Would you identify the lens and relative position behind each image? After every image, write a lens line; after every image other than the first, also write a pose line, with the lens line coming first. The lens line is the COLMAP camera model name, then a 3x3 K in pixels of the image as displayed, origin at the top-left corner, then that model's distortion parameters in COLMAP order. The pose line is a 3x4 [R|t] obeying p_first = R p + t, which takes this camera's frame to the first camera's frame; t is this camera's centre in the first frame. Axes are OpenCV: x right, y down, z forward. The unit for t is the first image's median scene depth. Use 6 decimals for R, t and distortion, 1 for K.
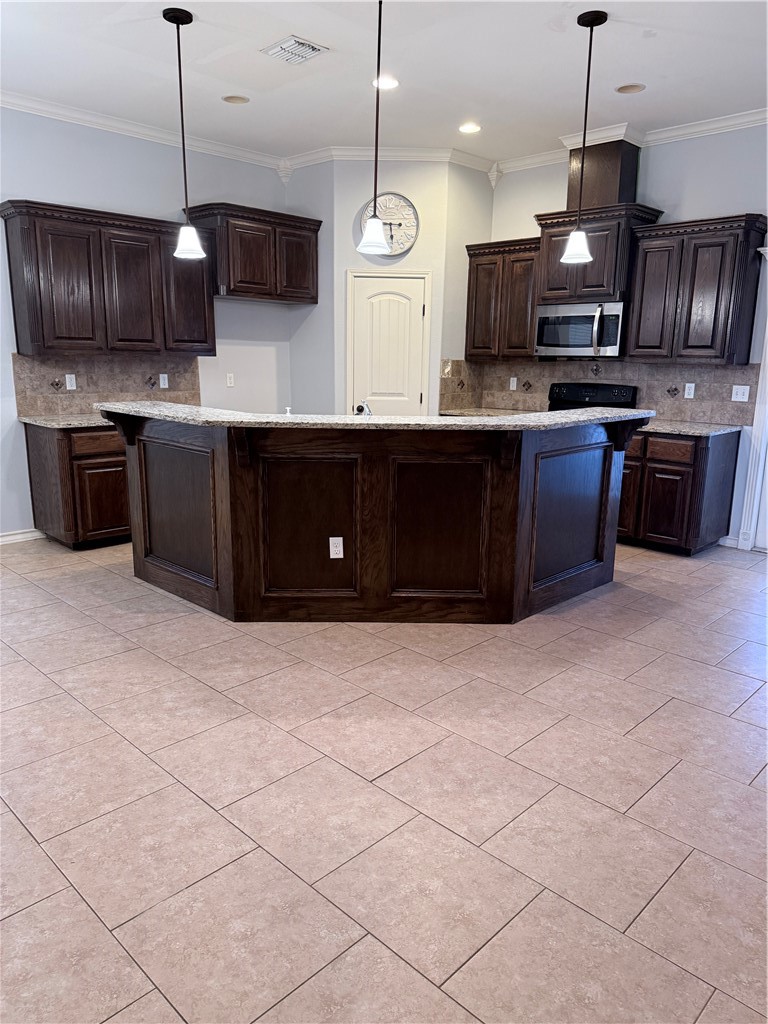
lens RADIAL K [[716.8, 0, 382.0], [0, 716.8, 516.8], [0, 0, 1]] dist [0.049286, -0.073573]
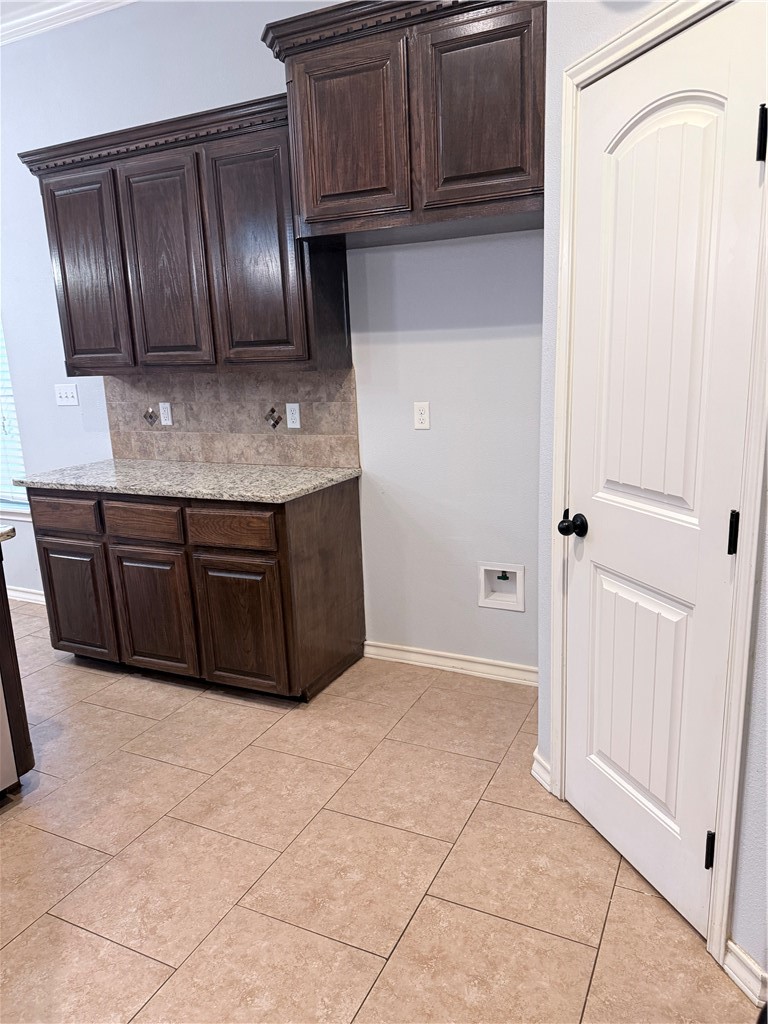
lens RADIAL K [[716.8, 0, 388.3], [0, 716.8, 517.4], [0, 0, 1]] dist [0.049286, -0.073573]
pose [[0.314987, 0.187565, -0.930378, 0.285119], [-0.170755, 0.975481, 0.138848, -0.228607], [0.933609, 0.115131, 0.339292, 1.010230]]
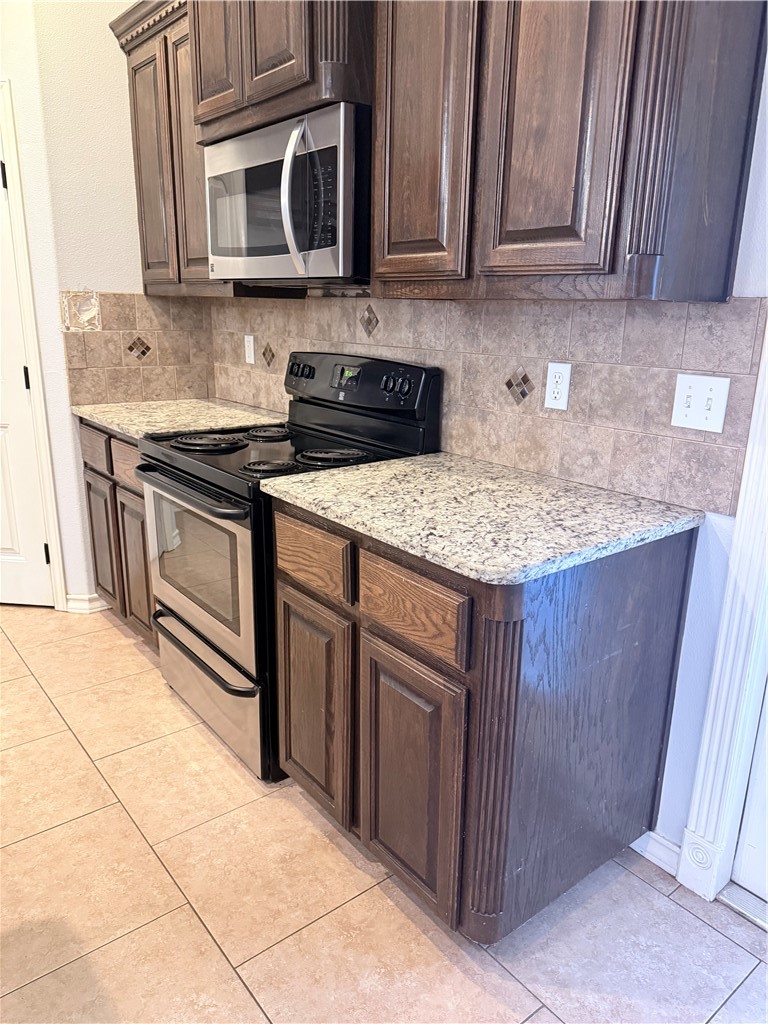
lens RADIAL K [[716.8, 0, 392.2], [0, 716.8, 509.3], [0, 0, 1]] dist [0.049286, -0.073573]
pose [[0.992767, 0.040725, -0.112939, 0.412319], [-0.035113, 0.998069, 0.051243, -0.140150], [0.114808, -0.046907, 0.992280, 0.702059]]
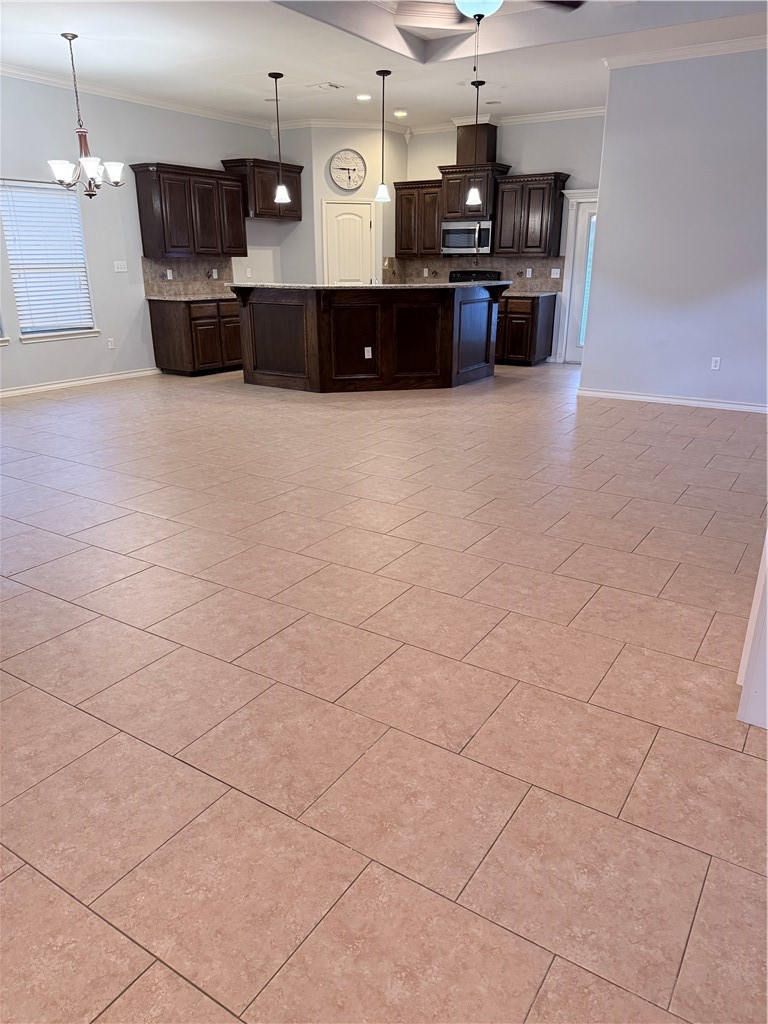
lens RADIAL K [[716.8, 0, 380.9], [0, 716.8, 509.8], [0, 0, 1]] dist [0.049286, -0.073573]
pose [[0.979303, -0.080926, 0.185517, -0.320309], [0.059095, 0.990974, 0.120329, 0.175590], [-0.193581, -0.106876, 0.975246, -0.753156]]
